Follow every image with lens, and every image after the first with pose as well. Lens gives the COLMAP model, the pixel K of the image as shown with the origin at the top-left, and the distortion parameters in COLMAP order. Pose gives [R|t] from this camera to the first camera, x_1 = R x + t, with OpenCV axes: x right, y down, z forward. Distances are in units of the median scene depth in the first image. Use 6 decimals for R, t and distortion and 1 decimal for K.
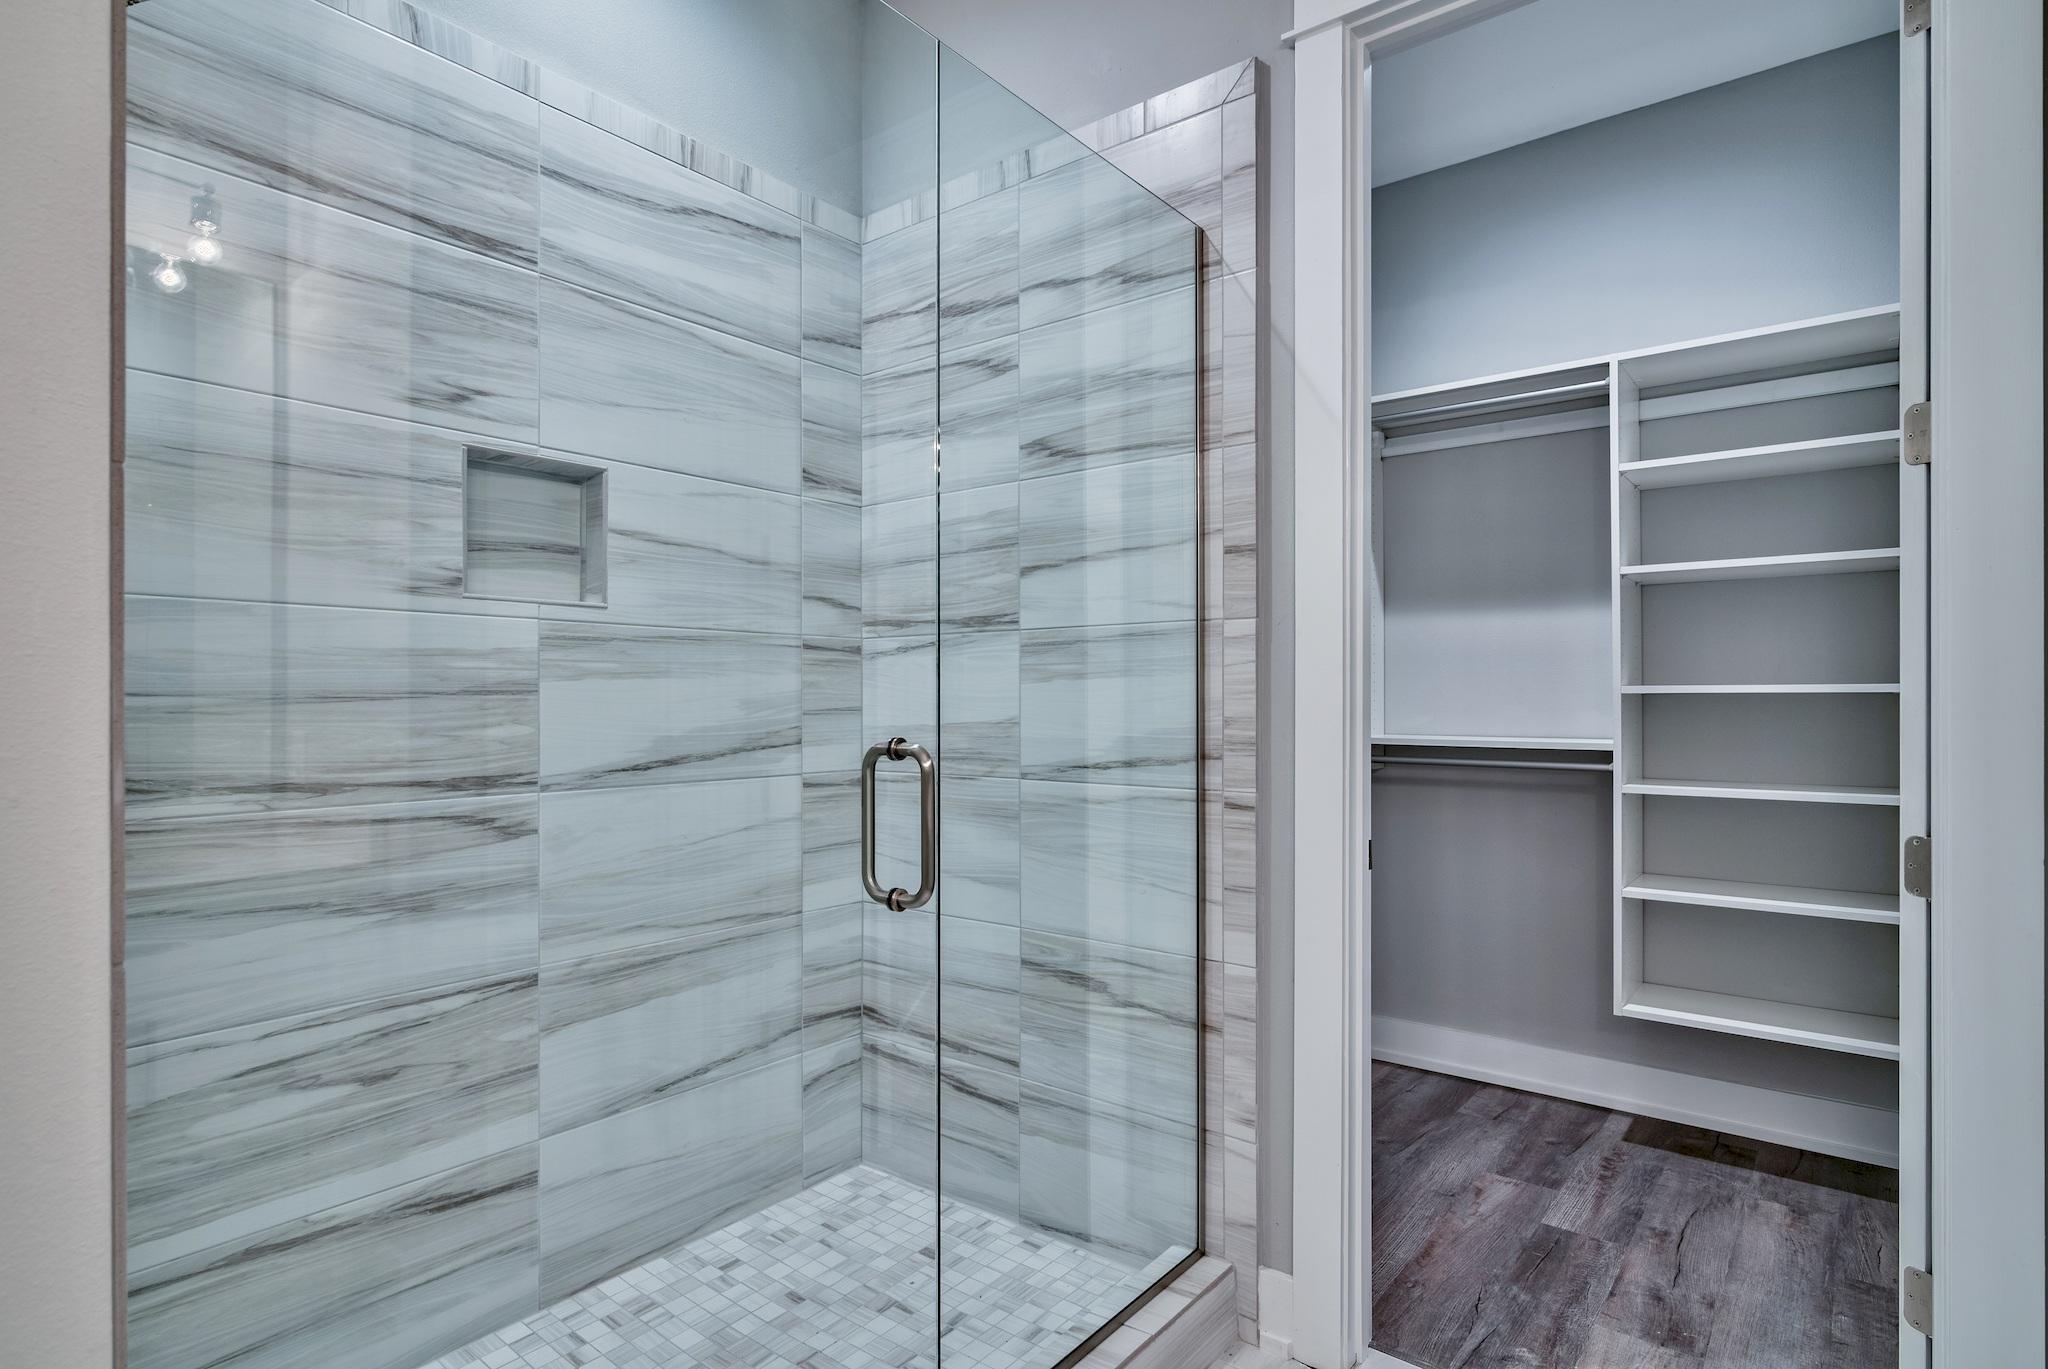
lens RADIAL K [[1053.6, 0, 1020.9], [0, 1053.6, 691.9], [0, 0, 1]] dist [-0.003492, -0.000350]
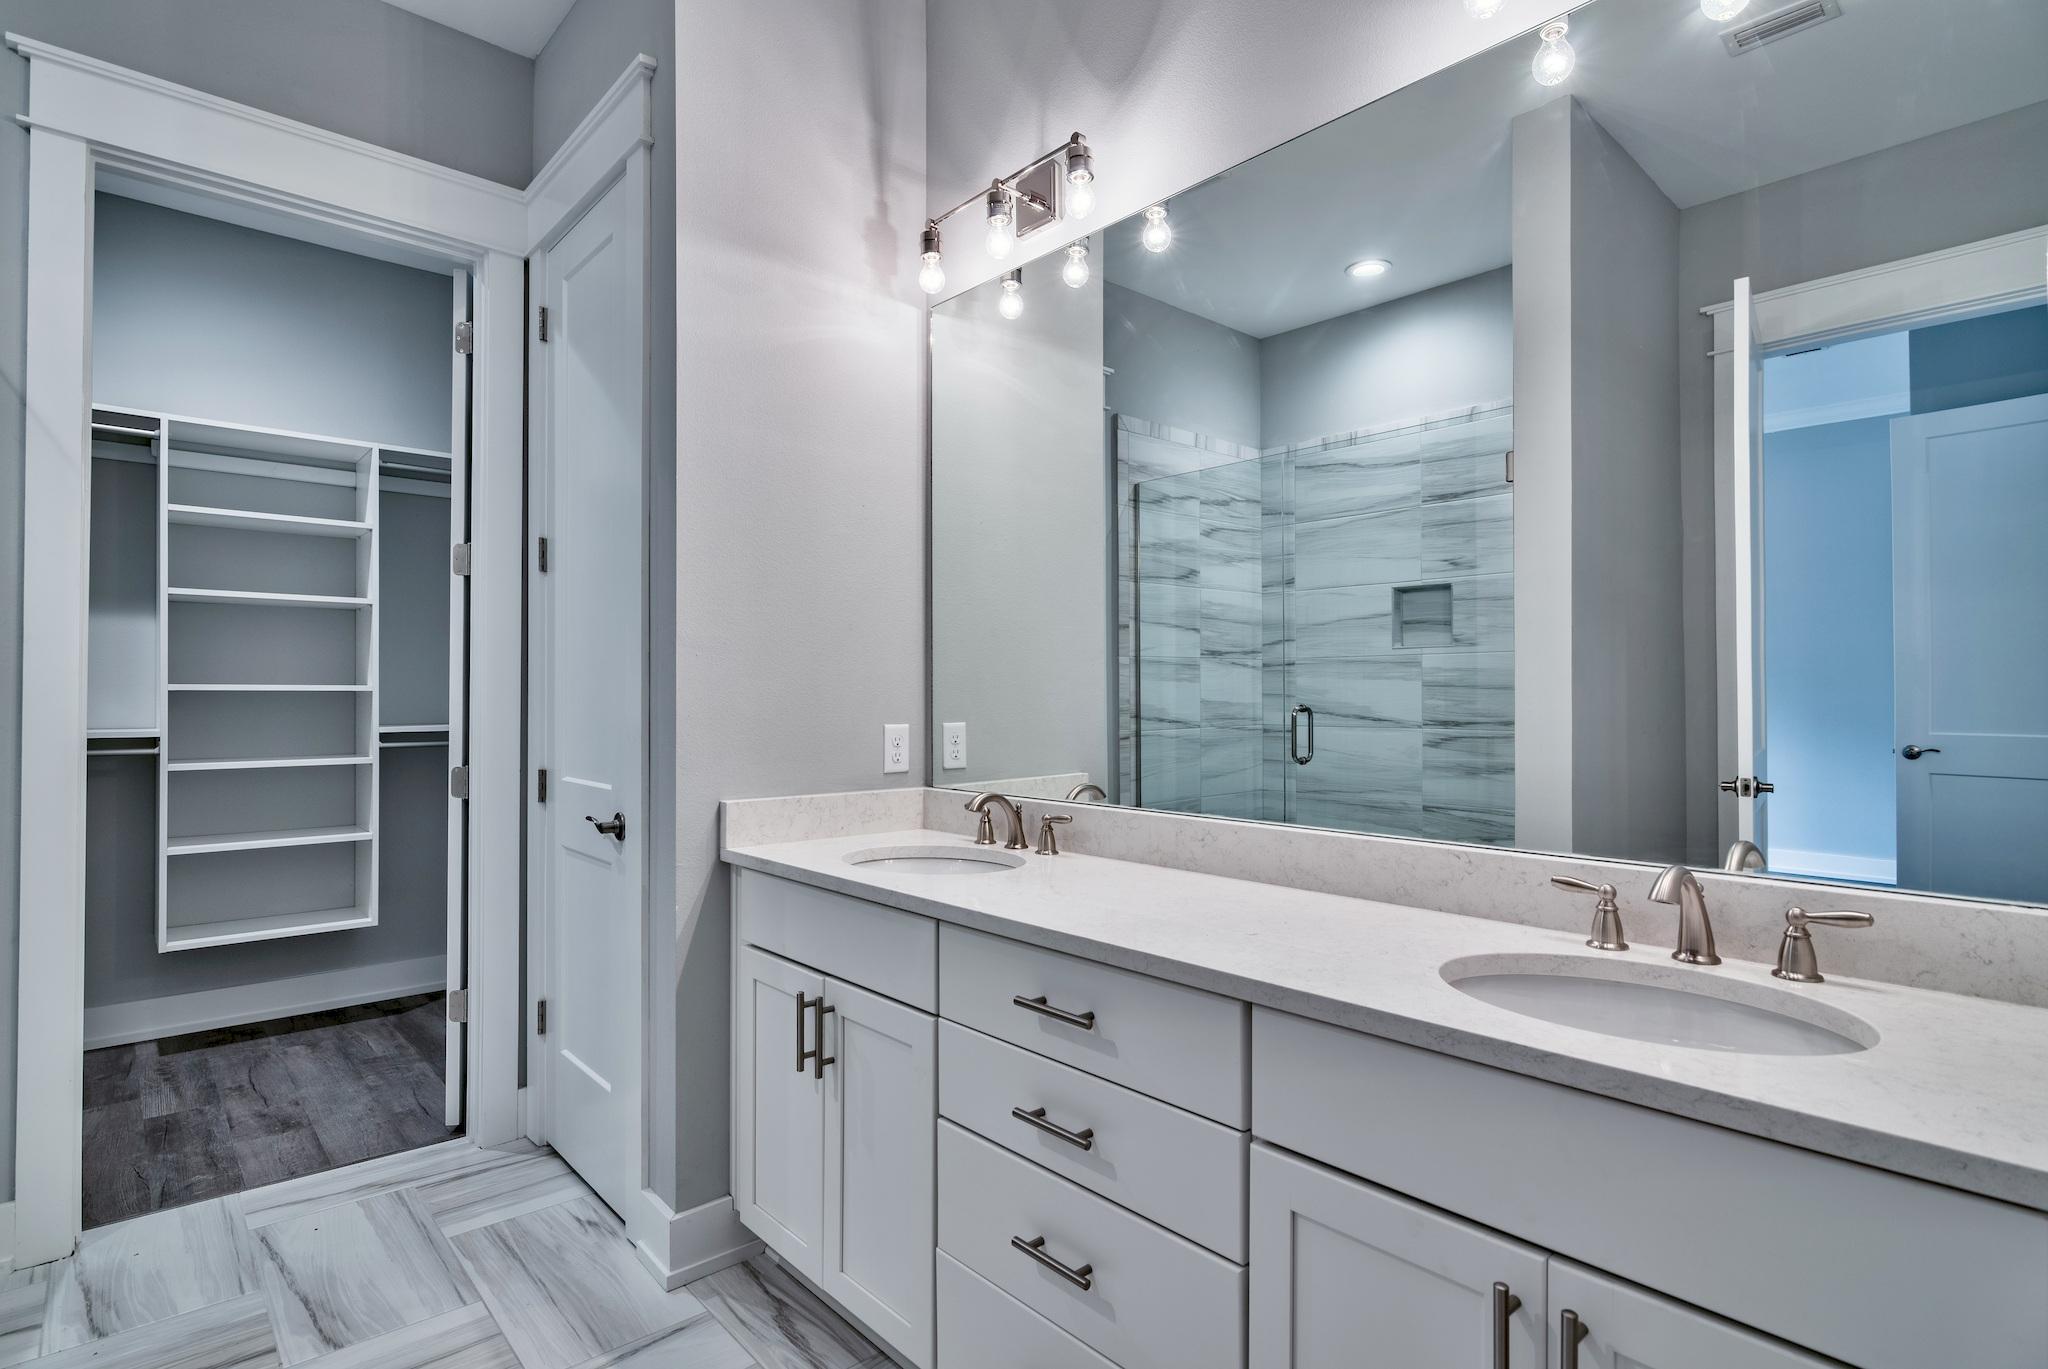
lens RADIAL K [[1041.8, 0, 1025.5], [0, 1041.8, 692.8], [0, 0, 1]] dist [-0.004694, 0.001834]
pose [[0.153359, 0.001246, 0.988170, -0.511789], [-0.010168, 0.999948, 0.000317, -0.006935], [-0.988118, -0.010096, 0.153364, -0.190650]]
